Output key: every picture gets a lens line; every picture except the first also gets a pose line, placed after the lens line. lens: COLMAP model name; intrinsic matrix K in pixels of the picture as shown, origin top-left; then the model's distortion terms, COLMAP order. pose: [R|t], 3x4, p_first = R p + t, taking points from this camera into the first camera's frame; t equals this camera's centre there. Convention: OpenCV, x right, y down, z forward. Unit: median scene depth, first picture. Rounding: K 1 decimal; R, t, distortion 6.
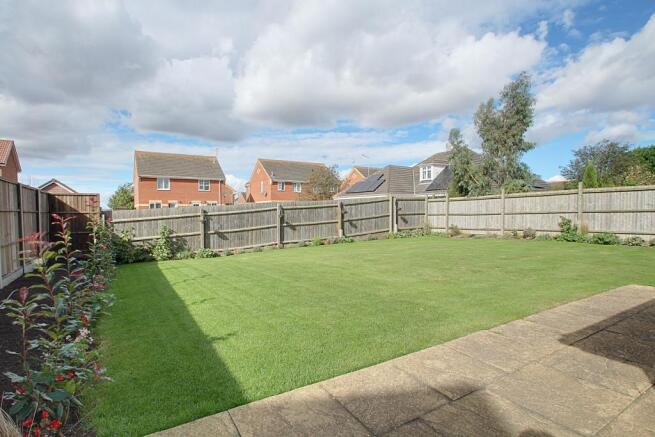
lens RADIAL K [[335.3, 0, 325.5], [0, 335.3, 218.3], [0, 0, 1]] dist [0.035137, 0.001278]
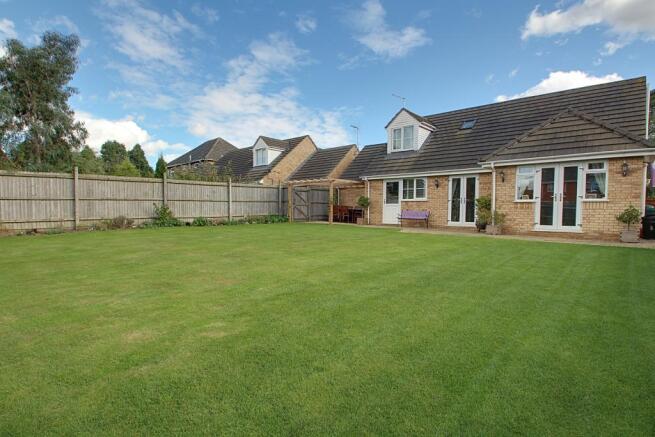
lens RADIAL K [[335.3, 0, 326.9], [0, 335.3, 220.6], [0, 0, 1]] dist [0.035137, 0.001278]
pose [[-0.291721, -0.025685, 0.956158, -0.415666], [0.008773, 0.999526, 0.029526, 0.018621], [-0.956463, 0.017001, -0.291358, 0.734390]]
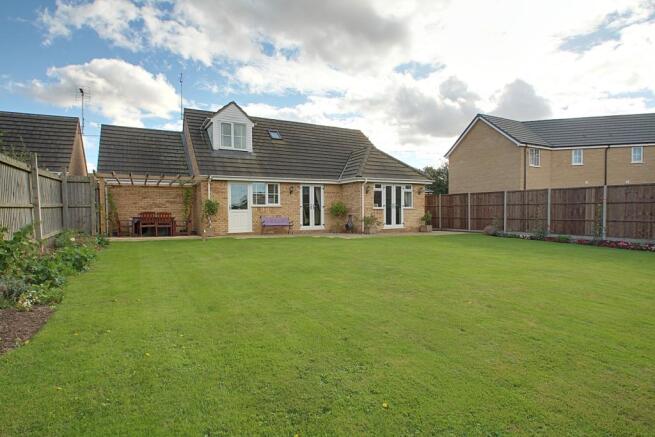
lens RADIAL K [[335.3, 0, 328.4], [0, 335.3, 216.4], [0, 0, 1]] dist [0.035137, 0.001278]
pose [[-0.996207, 0.015970, 0.085537, 0.392086], [0.018444, 0.999432, 0.028209, -0.010744], [-0.085038, 0.029680, -0.995936, 1.231417]]
